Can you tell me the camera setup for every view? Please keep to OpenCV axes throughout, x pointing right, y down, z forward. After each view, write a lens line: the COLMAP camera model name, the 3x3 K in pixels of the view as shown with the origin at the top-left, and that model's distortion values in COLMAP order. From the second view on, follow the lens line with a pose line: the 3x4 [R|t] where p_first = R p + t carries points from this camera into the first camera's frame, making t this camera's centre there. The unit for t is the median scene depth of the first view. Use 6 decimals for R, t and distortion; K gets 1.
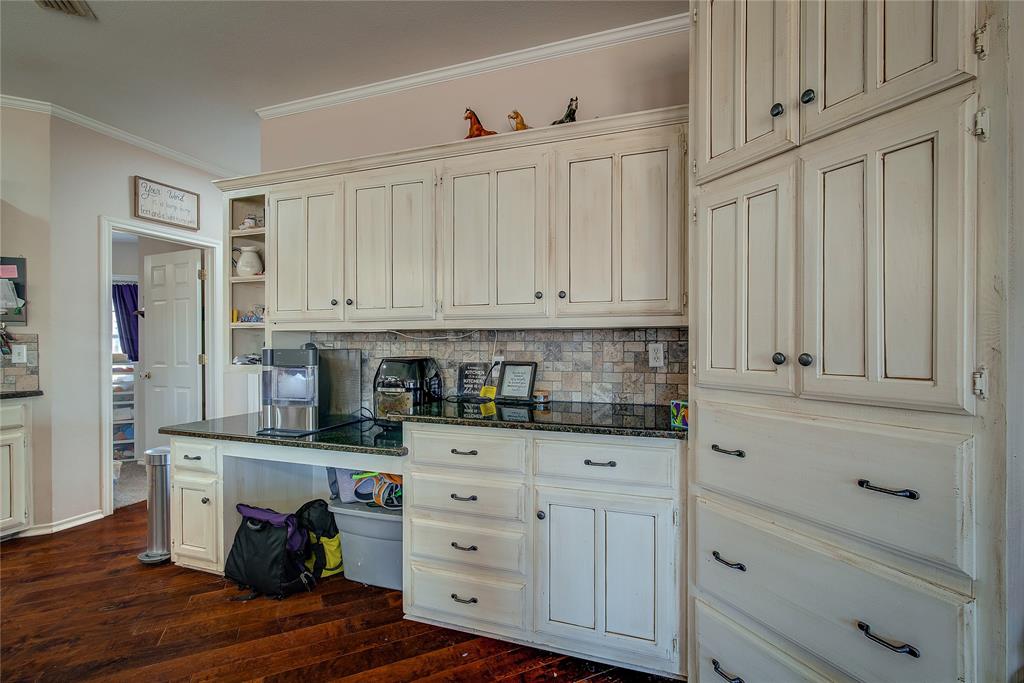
lens RADIAL K [[461.6, 0, 518.8], [0, 461.6, 344.1], [0, 0, 1]] dist [-0.000453, -0.000508]
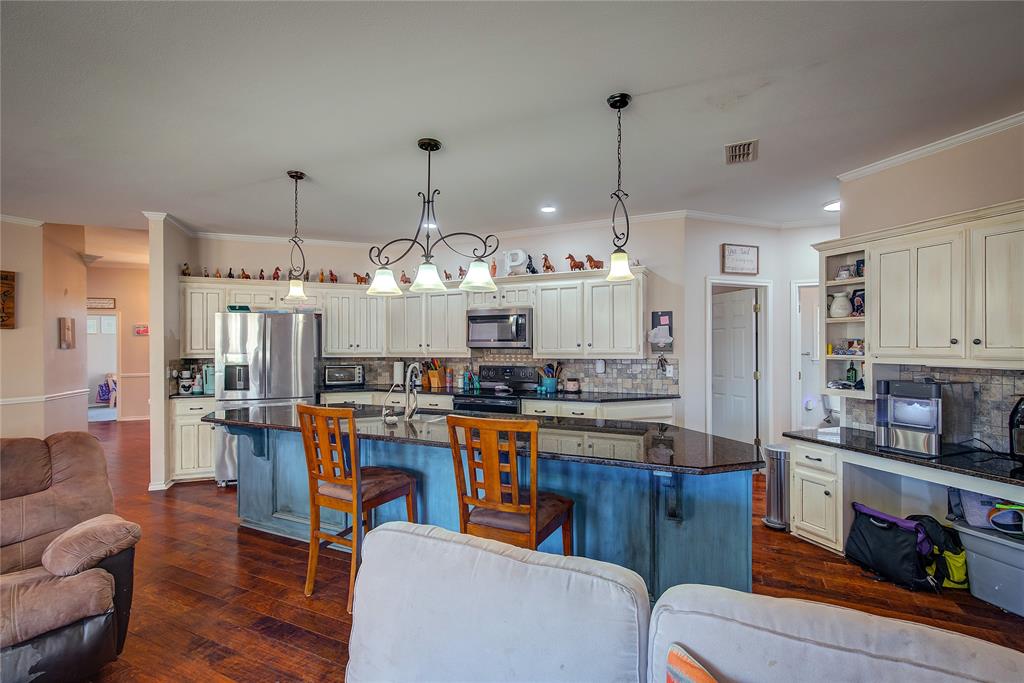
lens RADIAL K [[461.6, 0, 520.5], [0, 461.6, 344.1], [0, 0, 1]] dist [-0.000453, -0.000508]
pose [[0.641899, -0.002173, -0.766786, -0.219284], [-0.000742, 0.999994, -0.003455, -0.079389], [0.766789, 0.002787, 0.641893, -0.503299]]
